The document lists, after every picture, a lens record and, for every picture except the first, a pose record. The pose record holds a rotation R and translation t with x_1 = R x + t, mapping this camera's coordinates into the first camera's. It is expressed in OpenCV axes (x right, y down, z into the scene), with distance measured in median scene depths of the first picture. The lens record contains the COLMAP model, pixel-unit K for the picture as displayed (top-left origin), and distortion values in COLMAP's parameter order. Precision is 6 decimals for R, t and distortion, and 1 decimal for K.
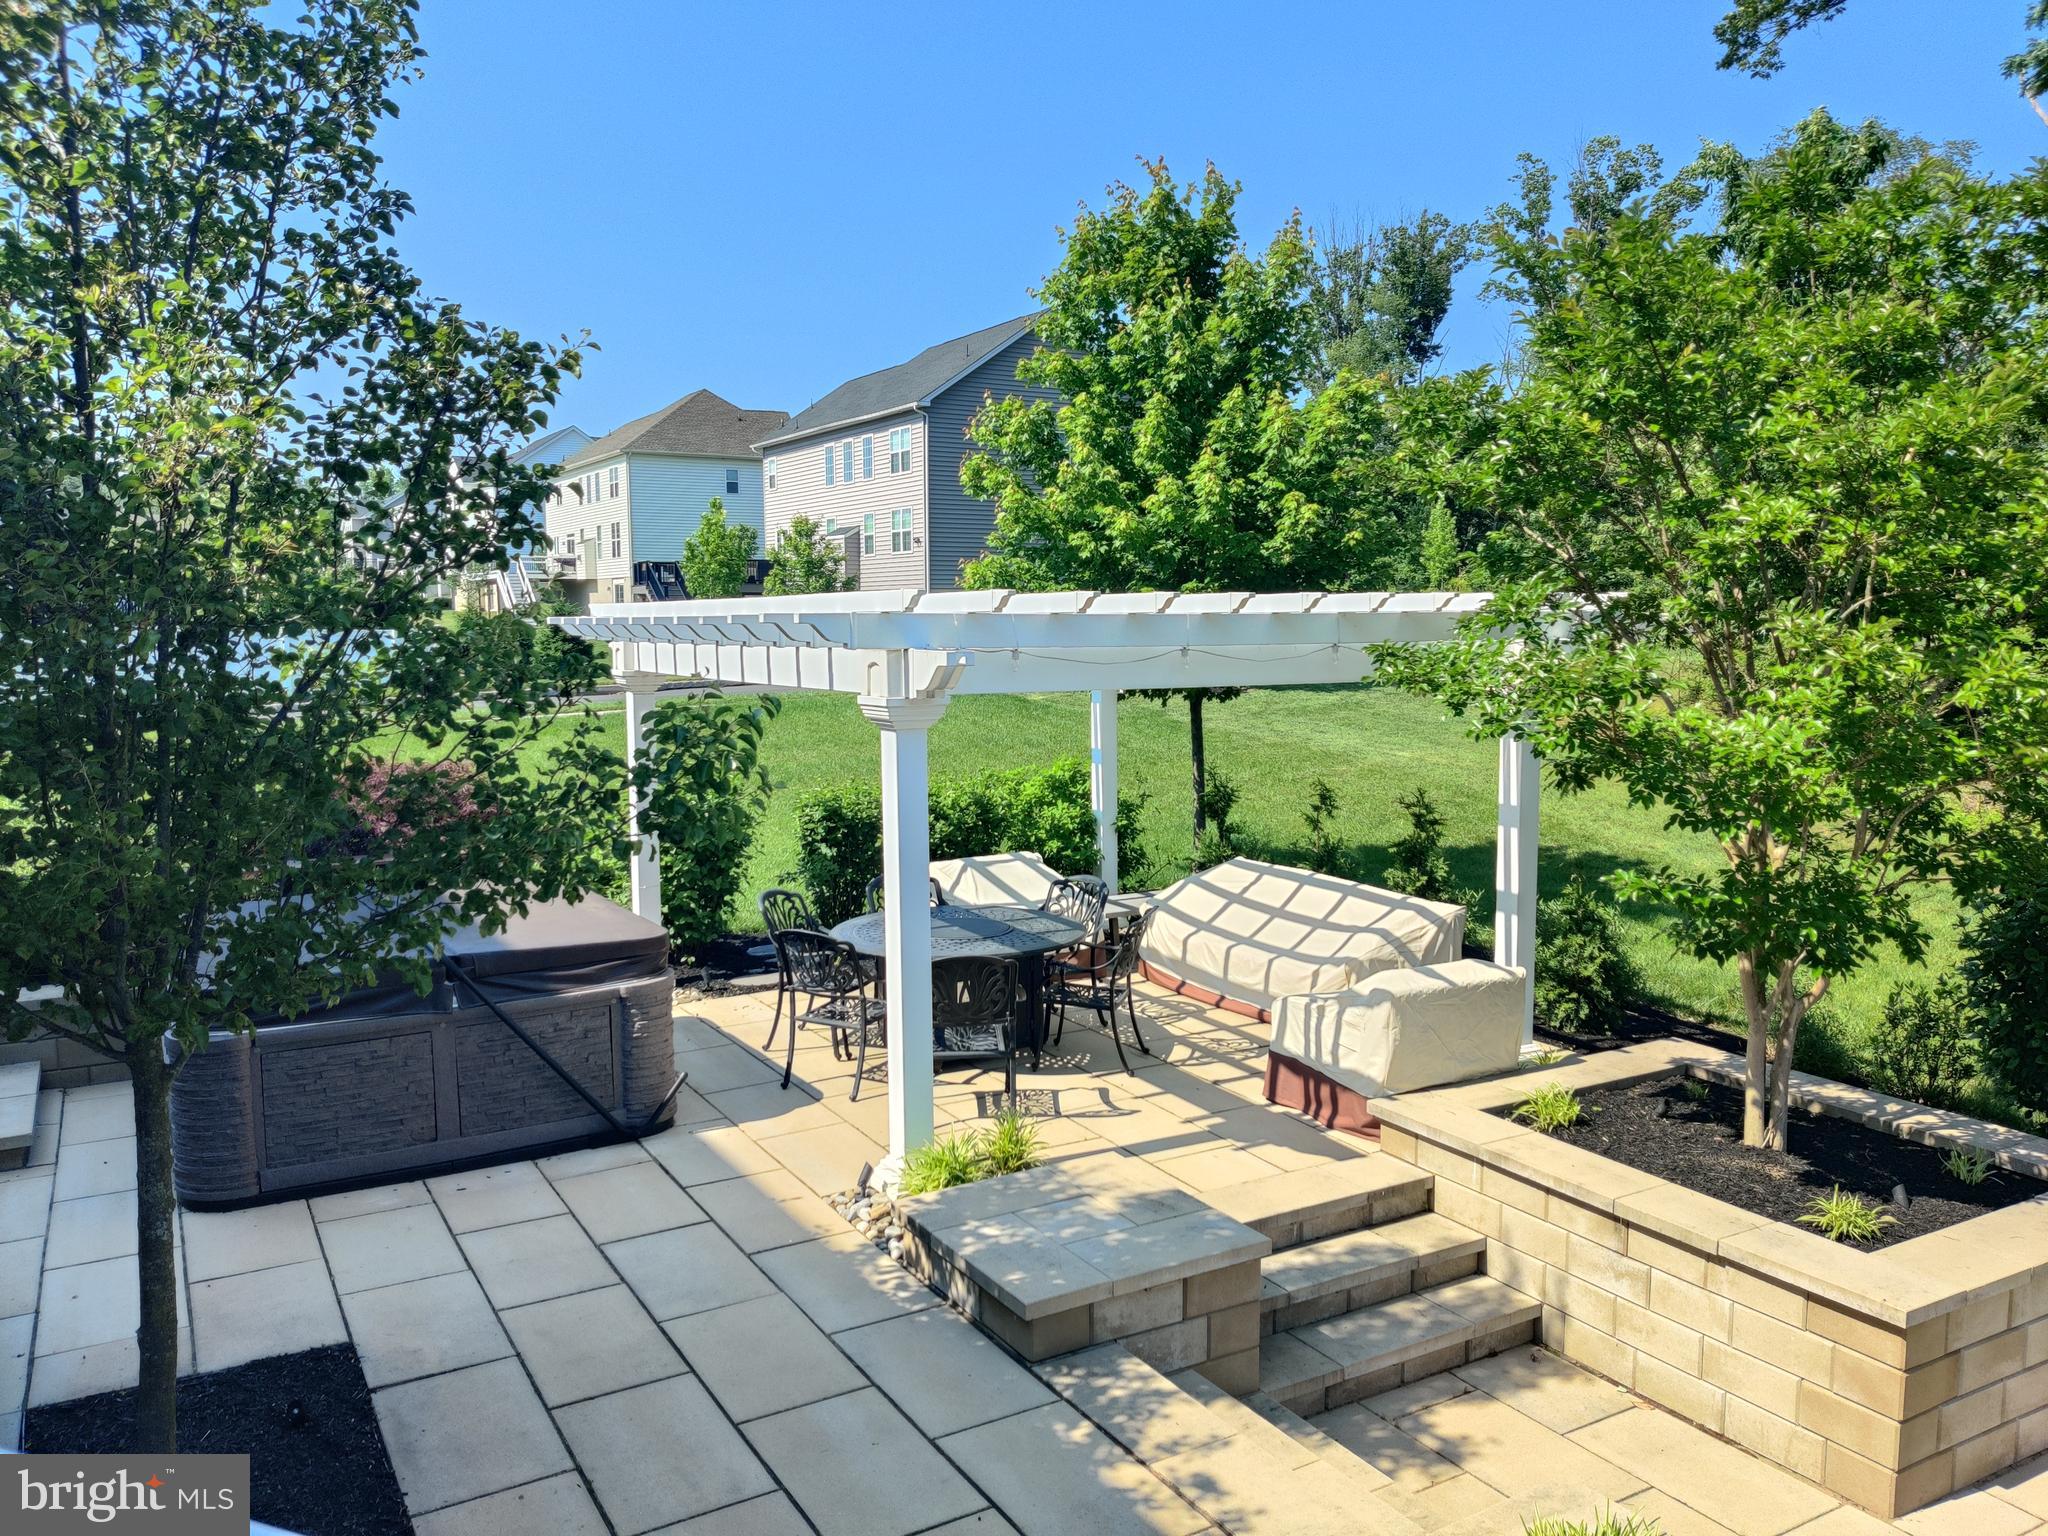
lens RADIAL K [[1555.4, 0, 1026.3], [0, 1555.4, 767.8], [0, 0, 1]] dist [-0.014785, 0.001305]
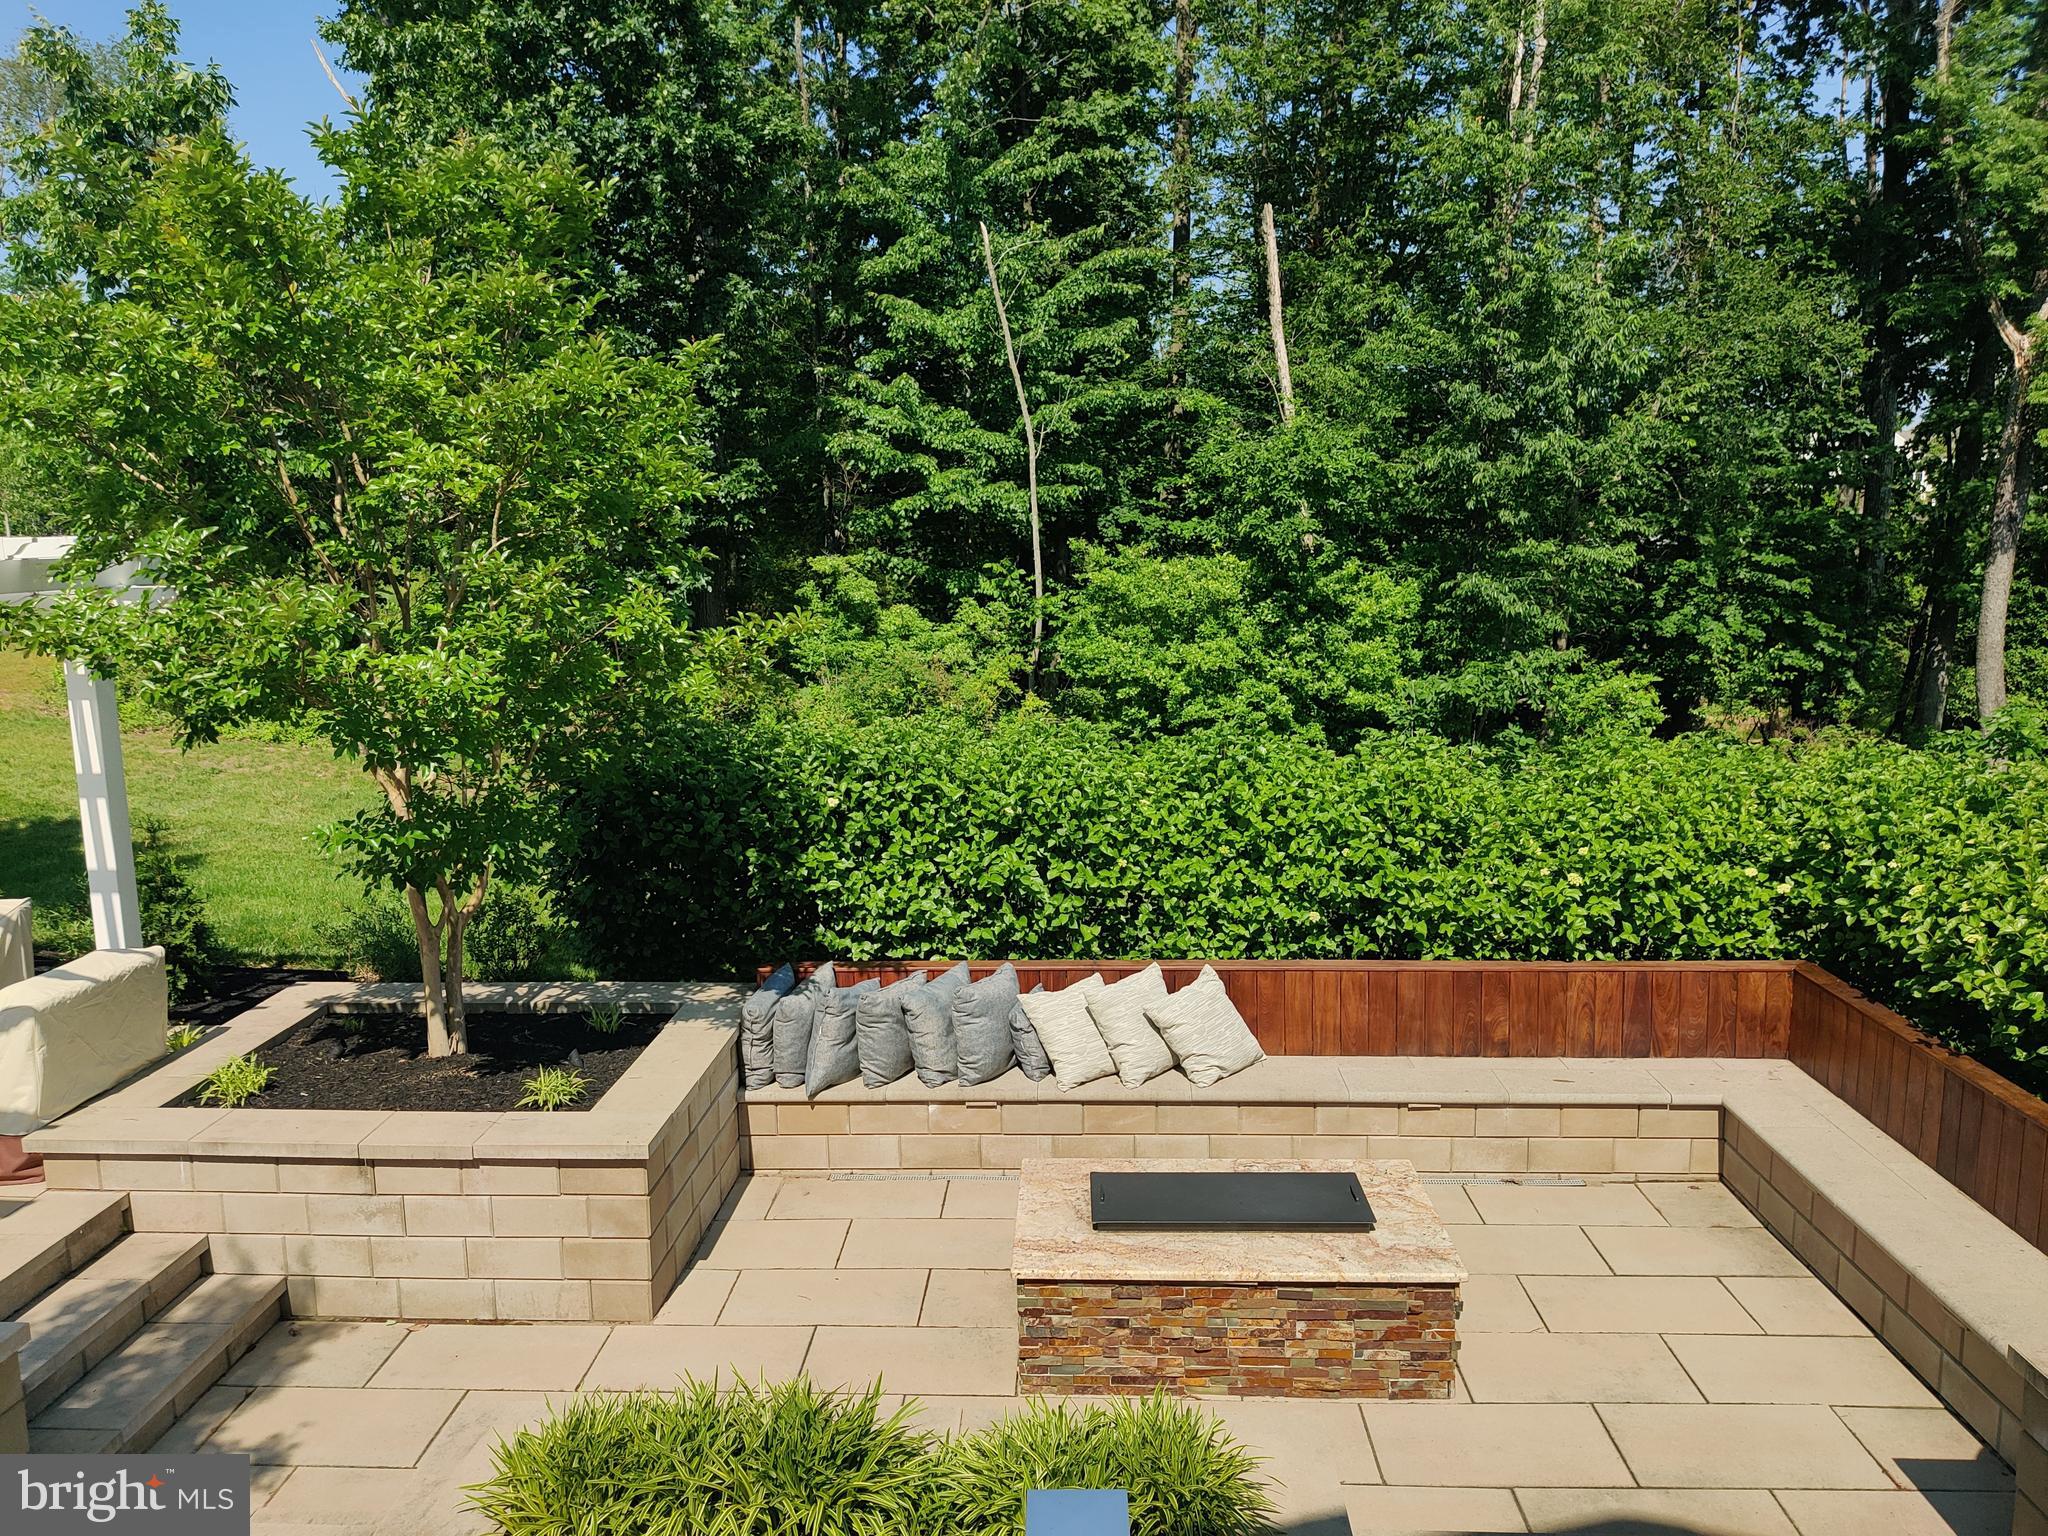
lens RADIAL K [[1555.4, 0, 1022.5], [0, 1555.4, 769.6], [0, 0, 1]] dist [-0.014785, 0.001305]
pose [[0.545093, -0.138167, 0.826912, -0.159493], [0.101824, 0.989935, 0.098285, -0.013792], [-0.832169, 0.030625, 0.553676, 0.071402]]
